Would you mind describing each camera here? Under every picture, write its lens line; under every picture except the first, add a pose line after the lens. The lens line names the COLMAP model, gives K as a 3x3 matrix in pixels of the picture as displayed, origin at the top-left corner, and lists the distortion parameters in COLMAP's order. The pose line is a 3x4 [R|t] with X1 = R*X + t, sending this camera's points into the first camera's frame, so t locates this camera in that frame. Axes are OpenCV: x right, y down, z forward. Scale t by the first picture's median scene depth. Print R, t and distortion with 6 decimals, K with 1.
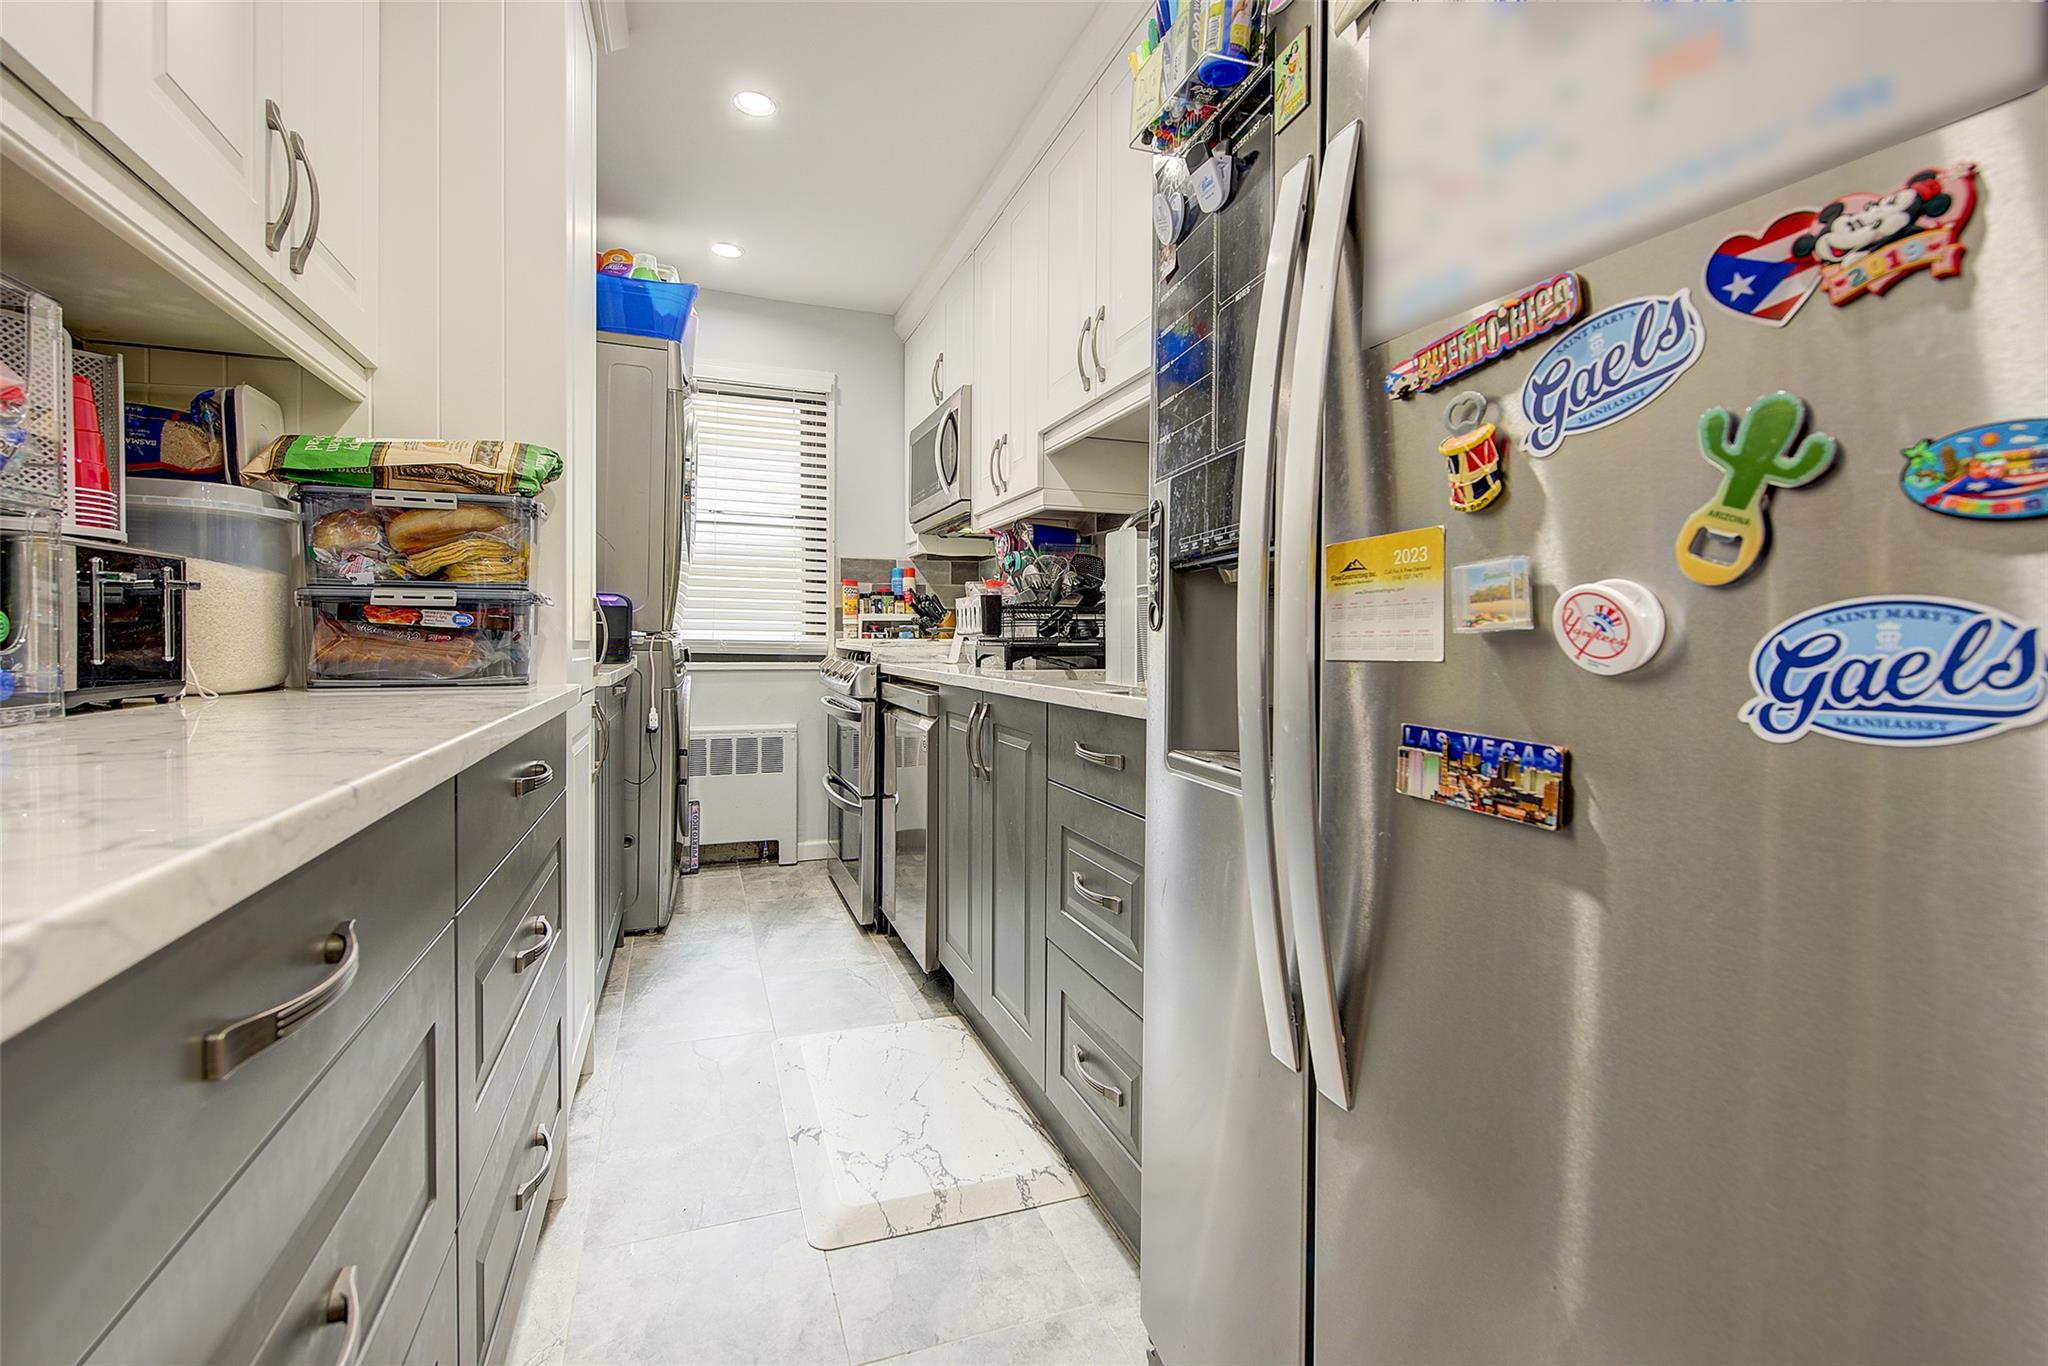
lens RADIAL K [[891.3, 0, 1034.9], [0, 891.3, 649.2], [0, 0, 1]] dist [0.003208, -0.002687]
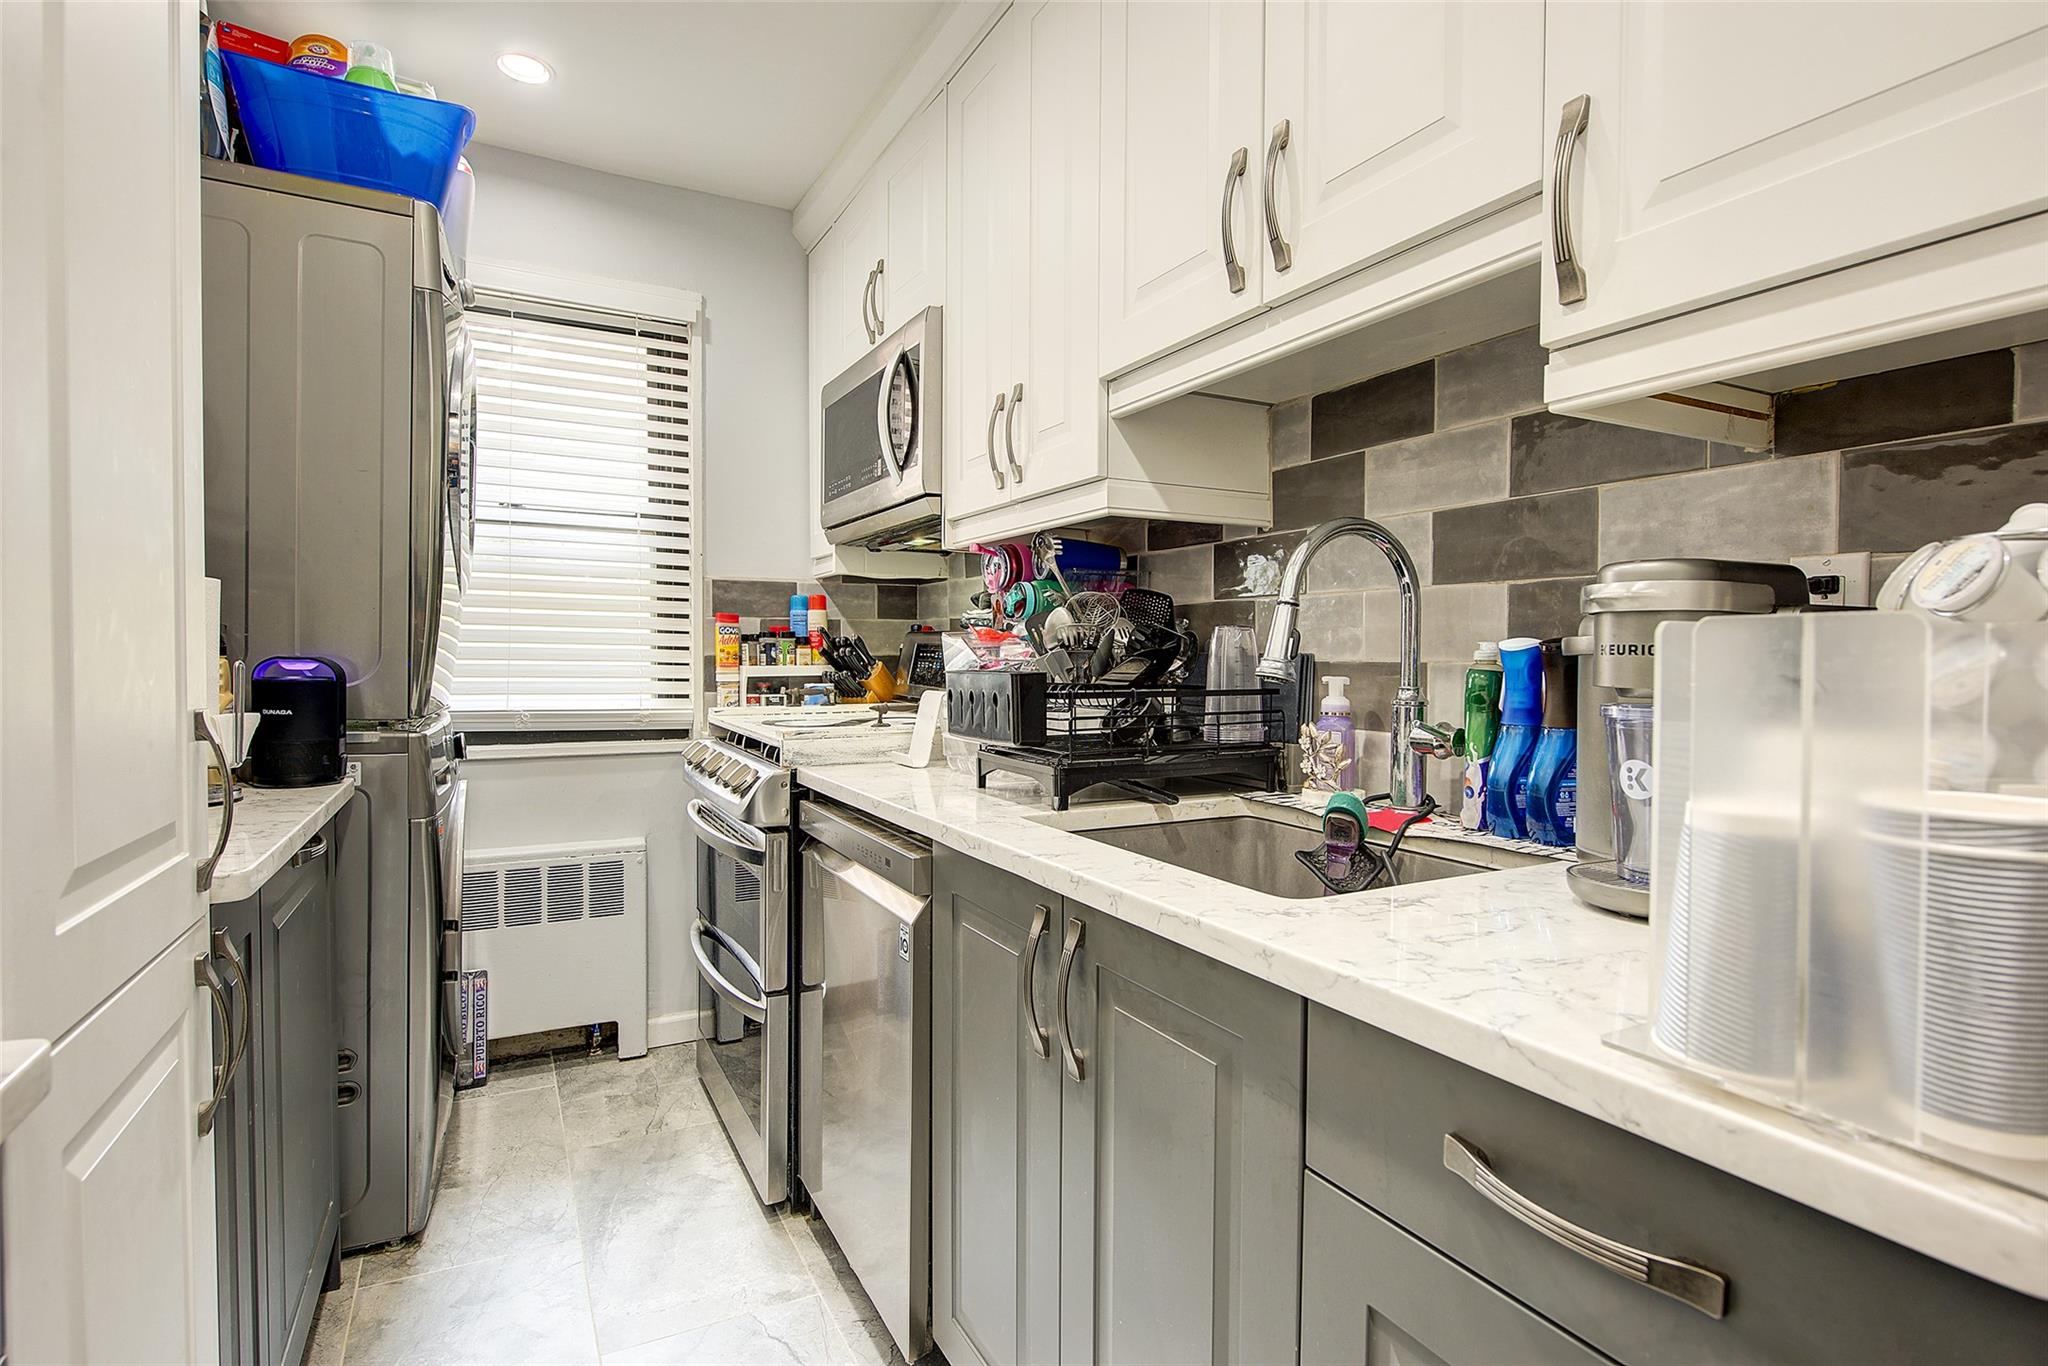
lens RADIAL K [[1035.6, 0, 1032.7], [0, 1035.6, 683.6], [0, 0, 1]] dist [-0.000711, -0.000270]
pose [[0.993613, -0.005159, 0.112723, -0.098163], [0.003367, 0.999865, 0.016077, -0.053112], [-0.112790, -0.015595, 0.993496, 0.307448]]
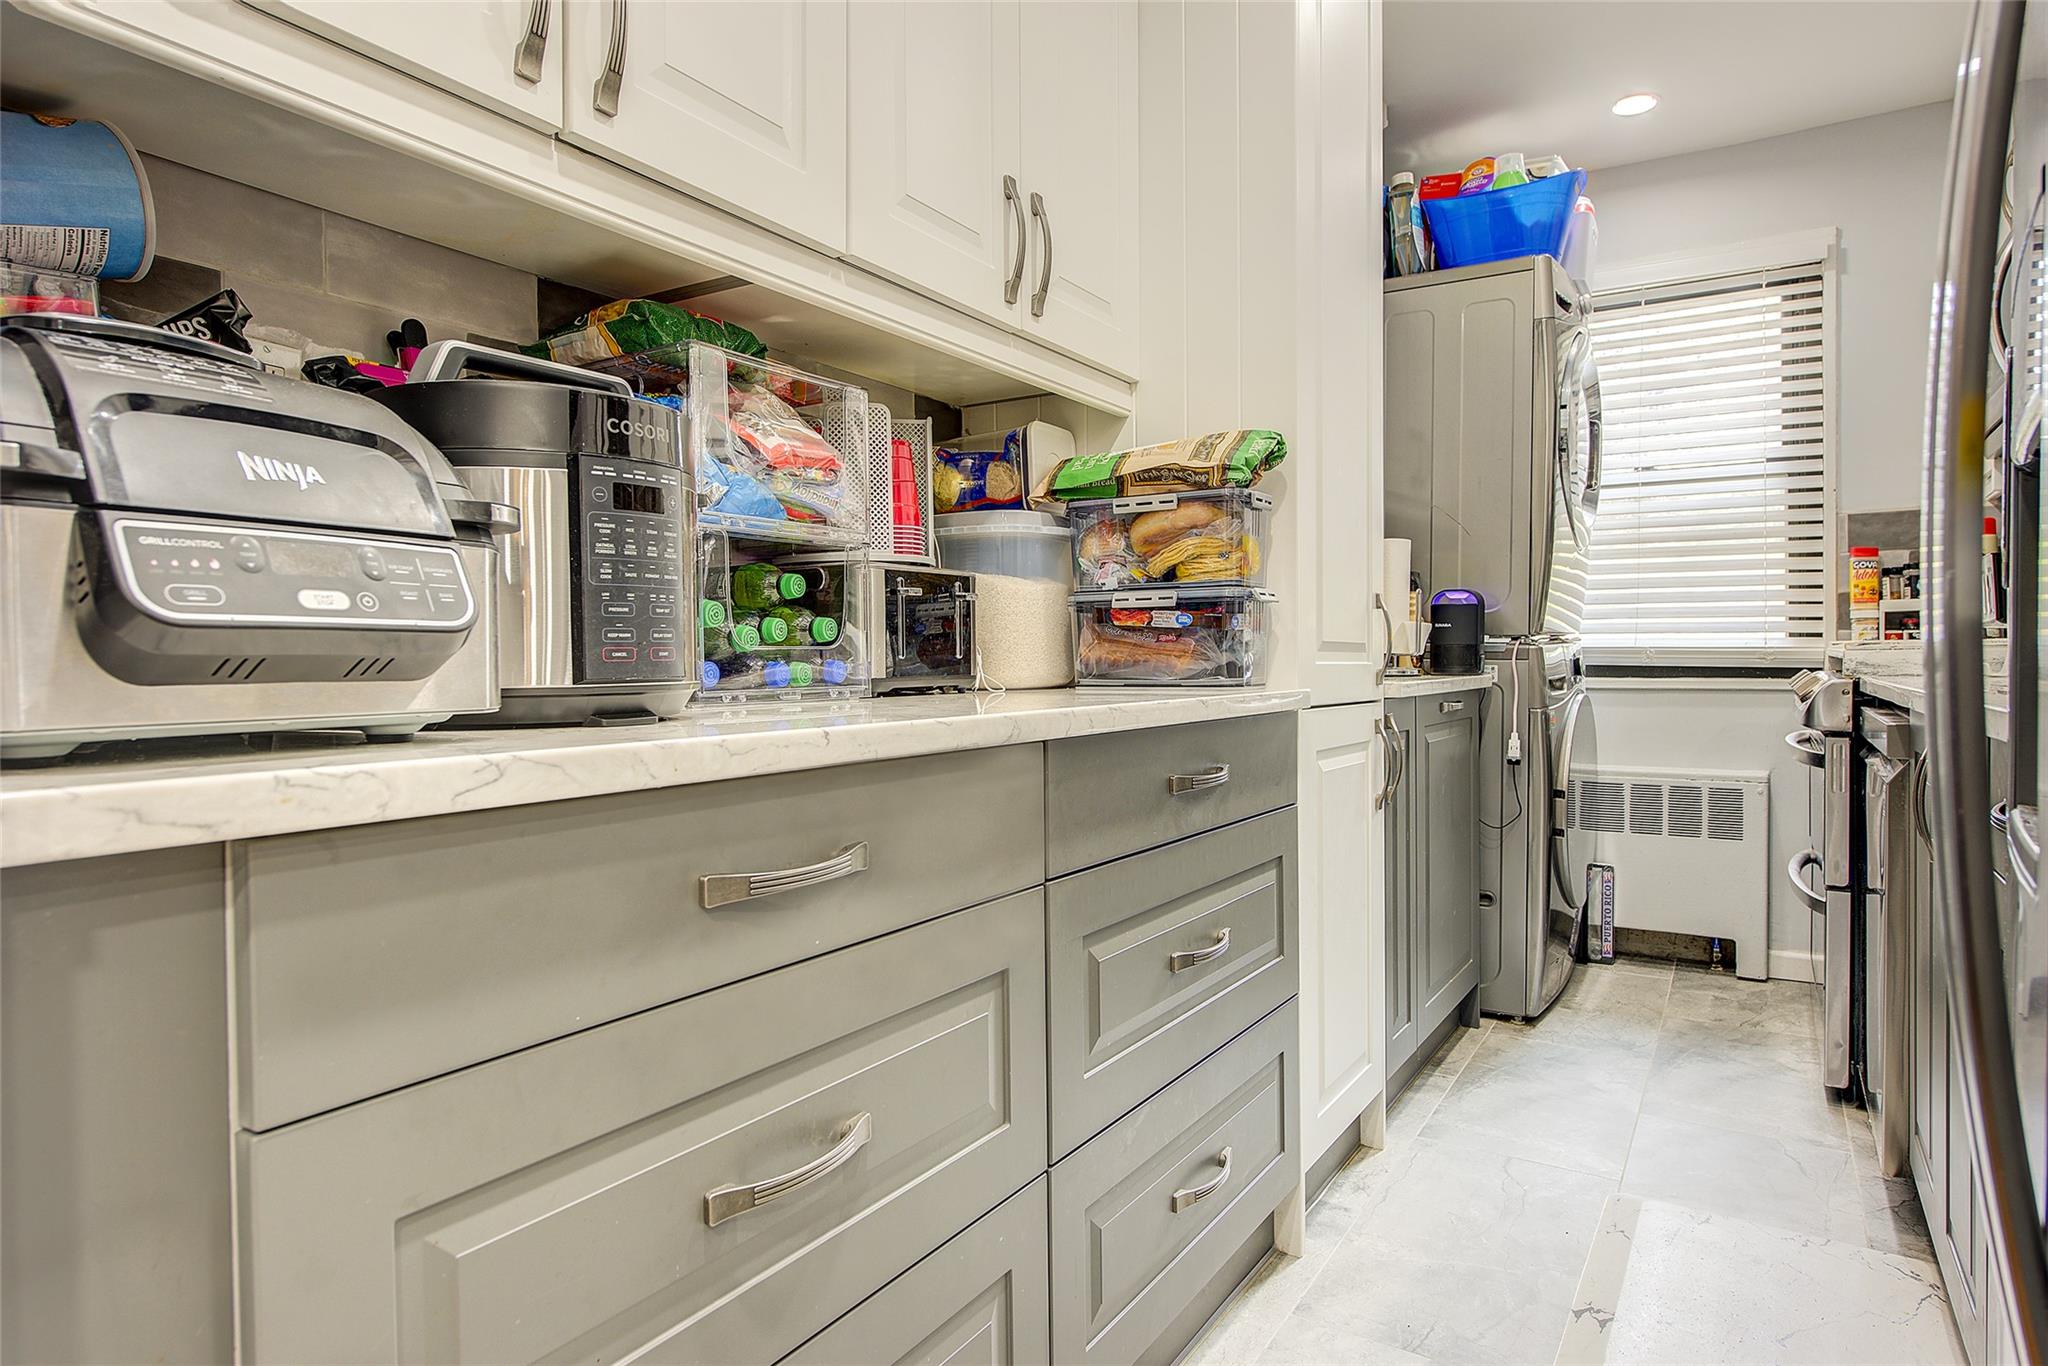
lens RADIAL K [[1176.0, 0, 1019.1], [0, 1176.0, 676.1], [0, 0, 1]] dist [0.001905, -0.001633]
pose [[0.597385, -0.000553, -0.801954, 0.141997], [0.003088, 0.999994, 0.001610, 0.013053], [0.801949, -0.003438, 0.597383, 0.034487]]
